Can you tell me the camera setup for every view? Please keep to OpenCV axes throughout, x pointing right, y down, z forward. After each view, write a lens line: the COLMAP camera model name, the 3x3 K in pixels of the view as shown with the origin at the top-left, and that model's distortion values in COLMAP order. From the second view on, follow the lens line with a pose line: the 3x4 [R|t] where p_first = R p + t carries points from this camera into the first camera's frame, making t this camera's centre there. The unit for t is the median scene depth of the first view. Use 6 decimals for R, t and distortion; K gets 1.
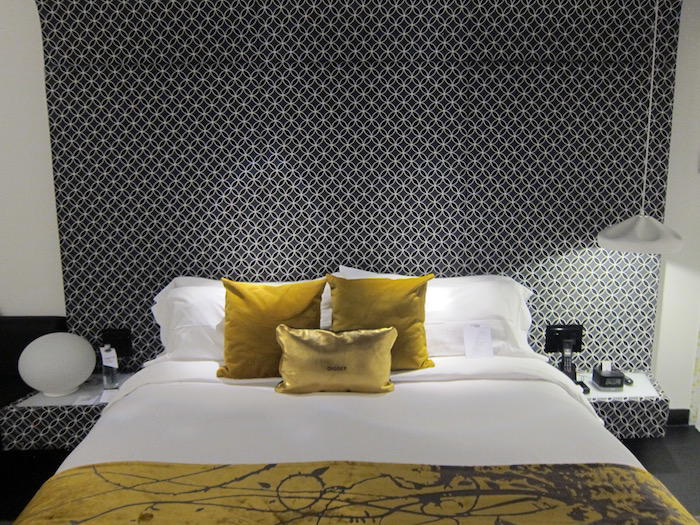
lens RADIAL K [[584.6, 0, 344.0], [0, 584.6, 262.3], [0, 0, 1]] dist [-0.059500, 0.021068]
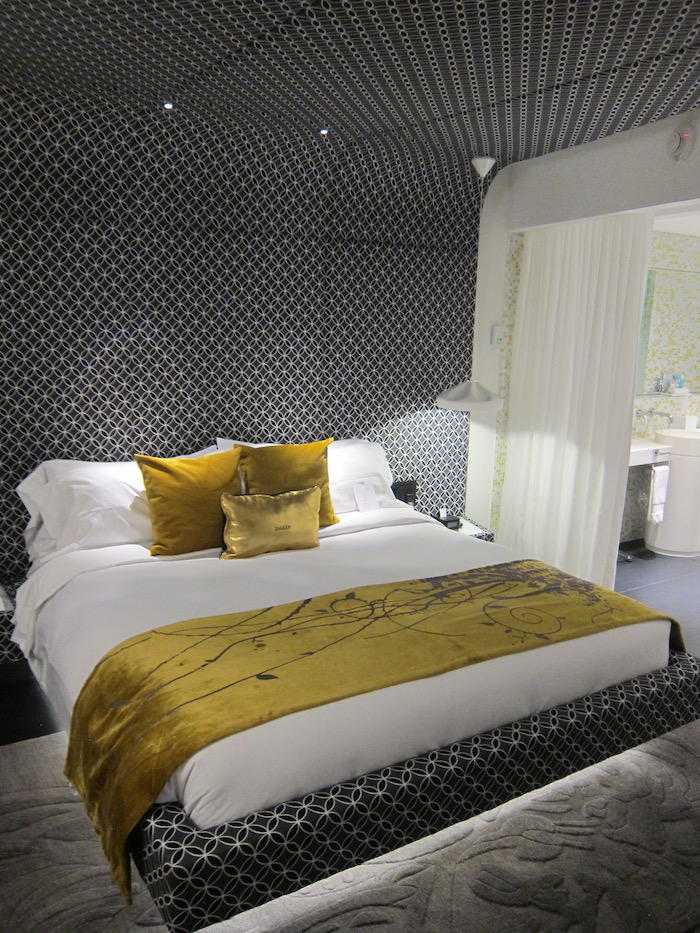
lens RADIAL K [[779.2, 0, 350.0], [0, 779.2, 466.5], [0, 0, 1]] dist [-0.059500, 0.021068]
pose [[0.846185, -0.071824, 0.528026, -0.572434], [0.061864, 0.997416, 0.036533, 0.022107], [-0.529286, 0.001752, 0.848442, -0.241580]]
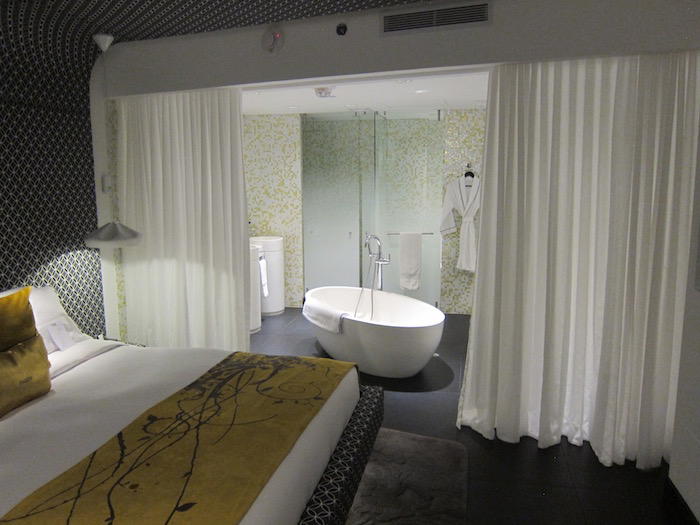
lens RADIAL K [[584.6, 0, 344.0], [0, 584.6, 262.3], [0, 0, 1]] dist [-0.059500, 0.021068]
pose [[0.213524, -0.138394, 0.967086, -0.765533], [0.181790, 0.978254, 0.099854, -0.024842], [-0.959875, 0.154485, 0.234040, 0.142179]]
